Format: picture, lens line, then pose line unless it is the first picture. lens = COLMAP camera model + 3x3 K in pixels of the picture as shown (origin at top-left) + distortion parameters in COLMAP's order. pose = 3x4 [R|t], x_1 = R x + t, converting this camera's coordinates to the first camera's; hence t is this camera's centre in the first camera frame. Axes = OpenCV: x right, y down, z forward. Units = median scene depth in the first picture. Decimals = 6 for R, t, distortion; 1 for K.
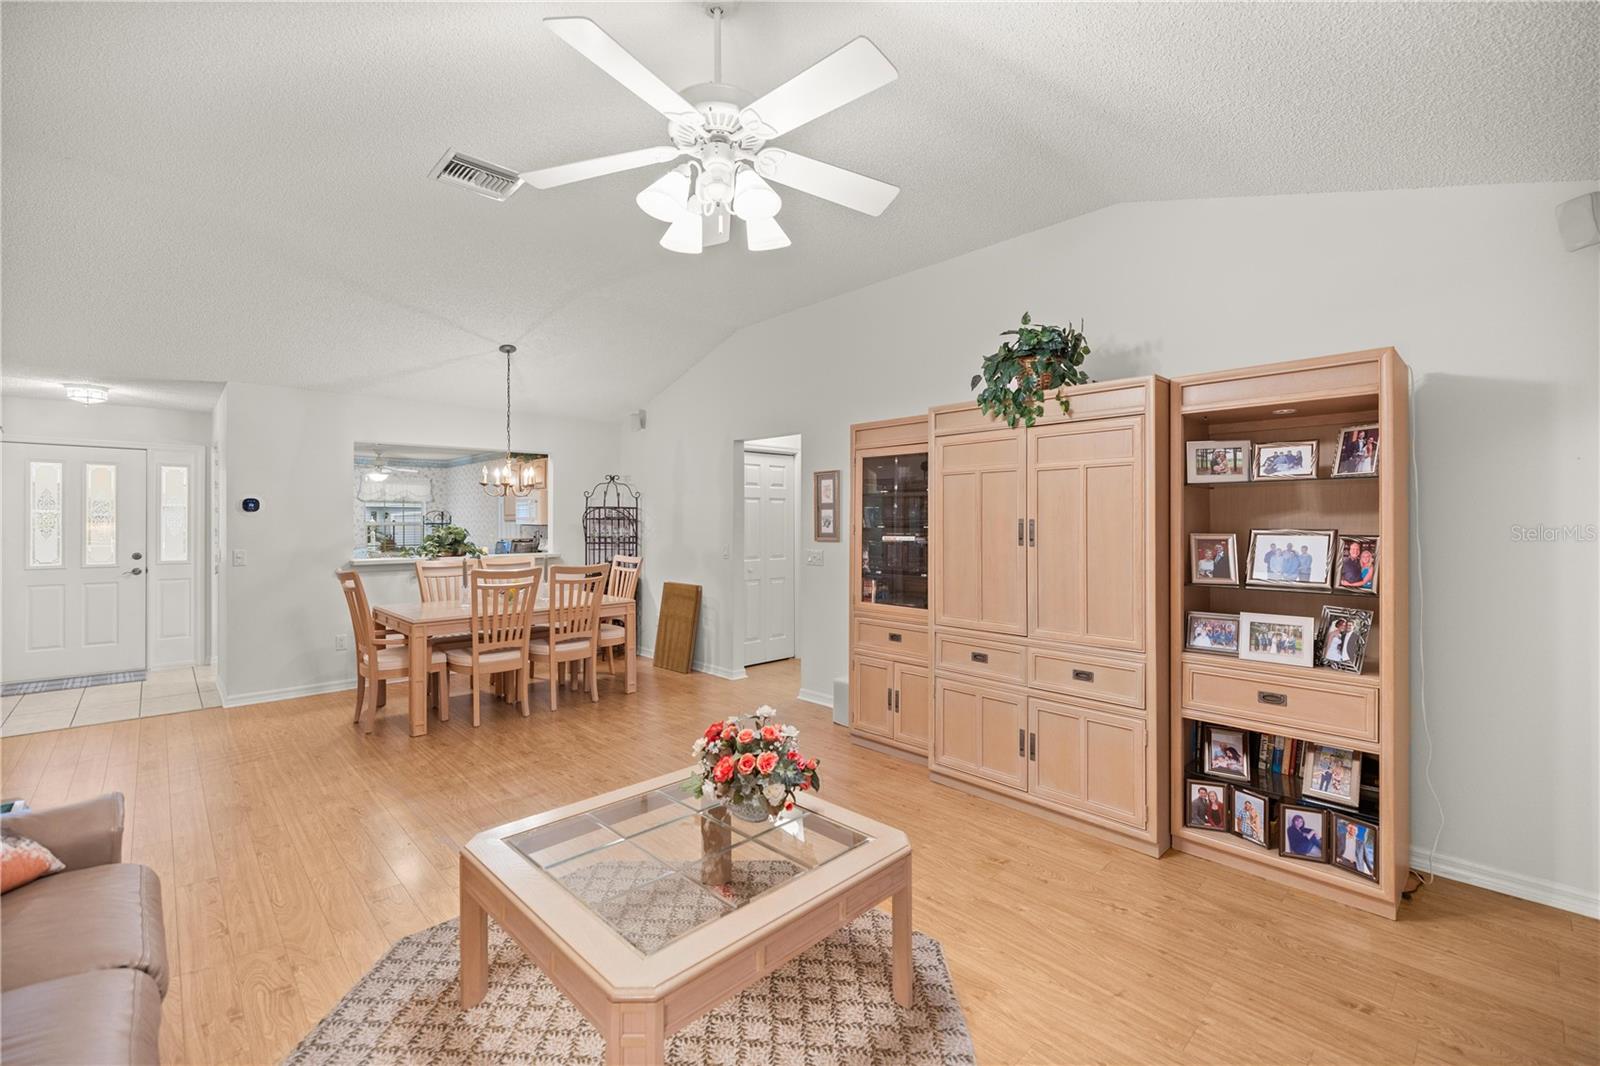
lens RADIAL K [[674.7, 0, 797.8], [0, 674.7, 518.1], [0, 0, 1]] dist [-0.000122, -0.000503]
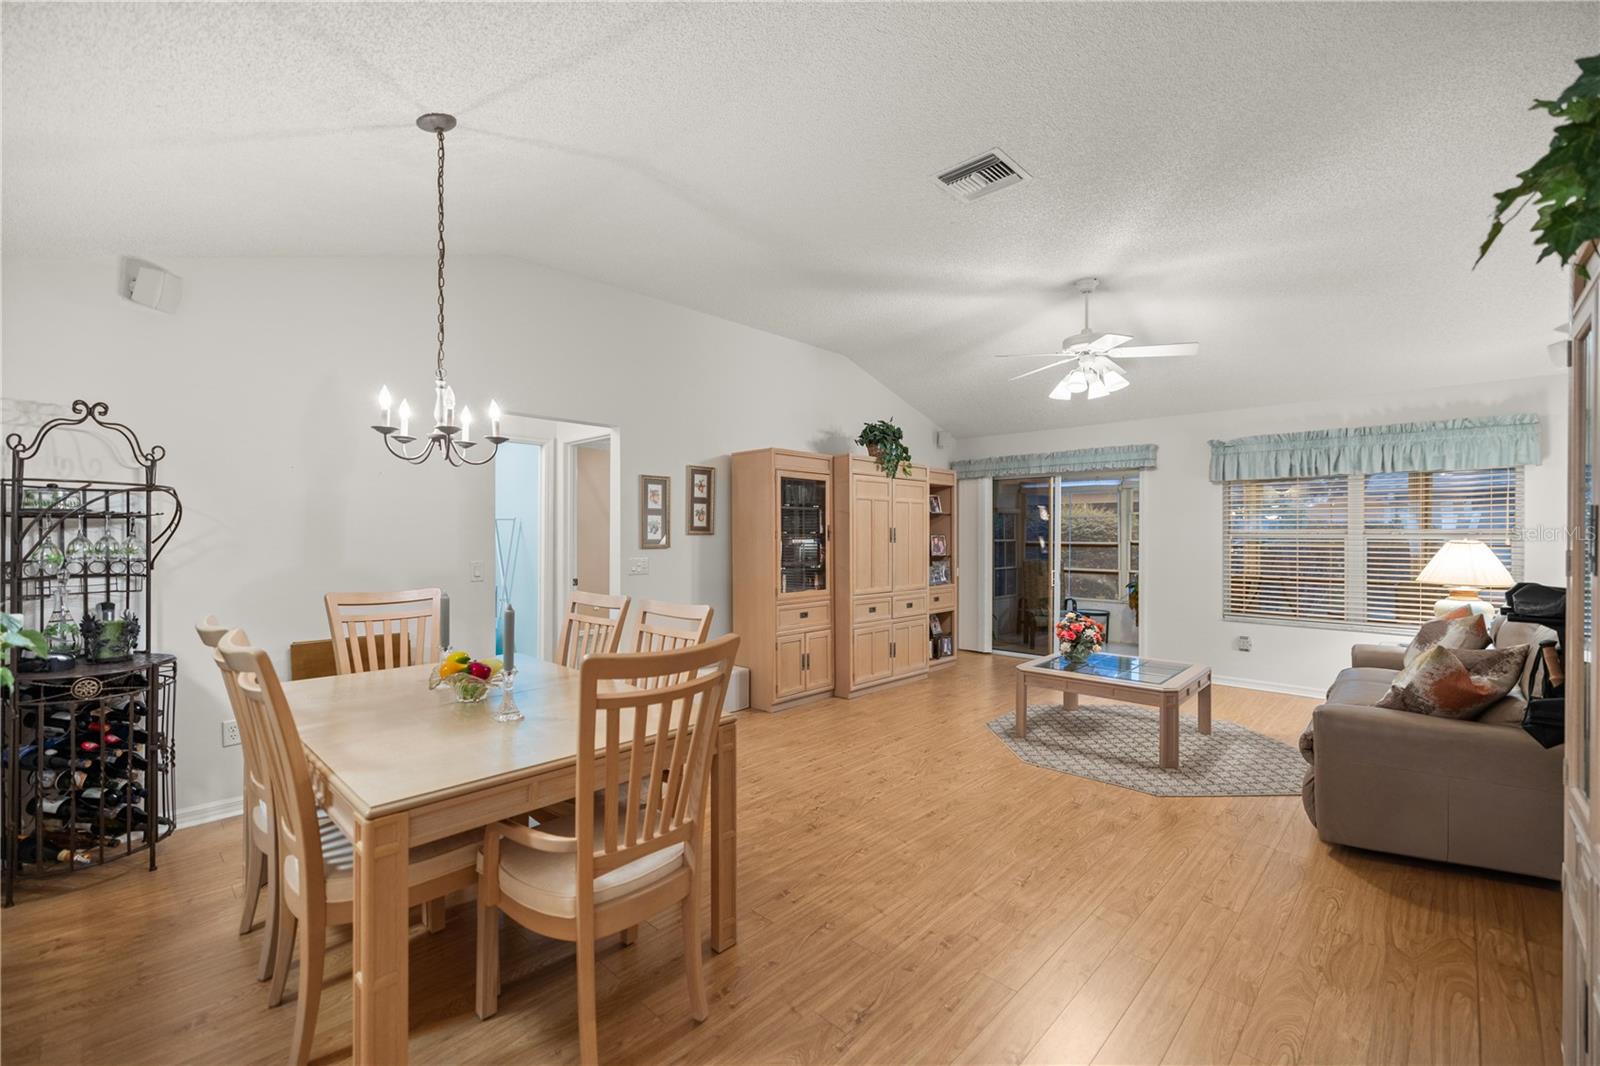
lens RADIAL K [[670.9, 0, 793.5], [0, 670.9, 535.4], [0, 0, 1]] dist [0.000123, -0.000313]
pose [[-0.038397, -0.001835, 0.999261, -1.149382], [-0.006267, 0.999979, 0.001596, 0.016471], [-0.999243, -0.006201, -0.038408, 1.042097]]
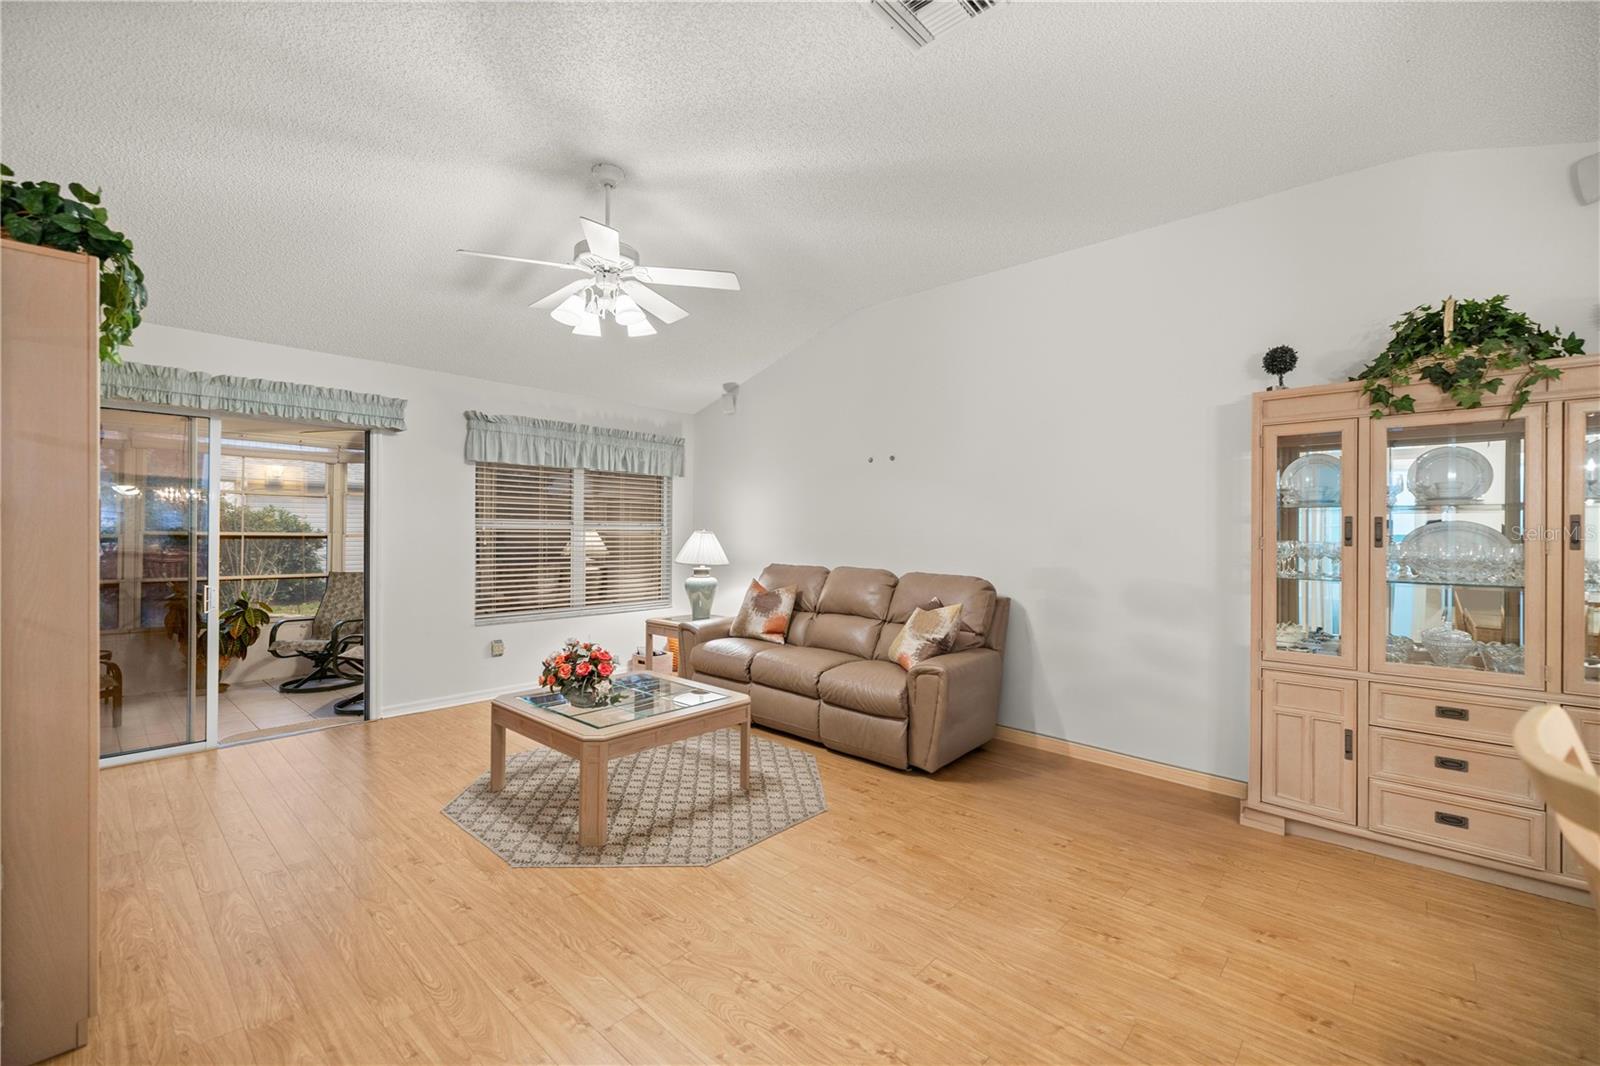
lens RADIAL K [[670.9, 0, 793.5], [0, 670.9, 535.4], [0, 0, 1]] dist [0.000123, -0.000313]
pose [[-0.998093, -0.008019, -0.061211, -0.234980], [-0.008250, 0.999960, 0.003519, 0.022163], [0.061180, 0.004017, -0.998119, 1.320931]]
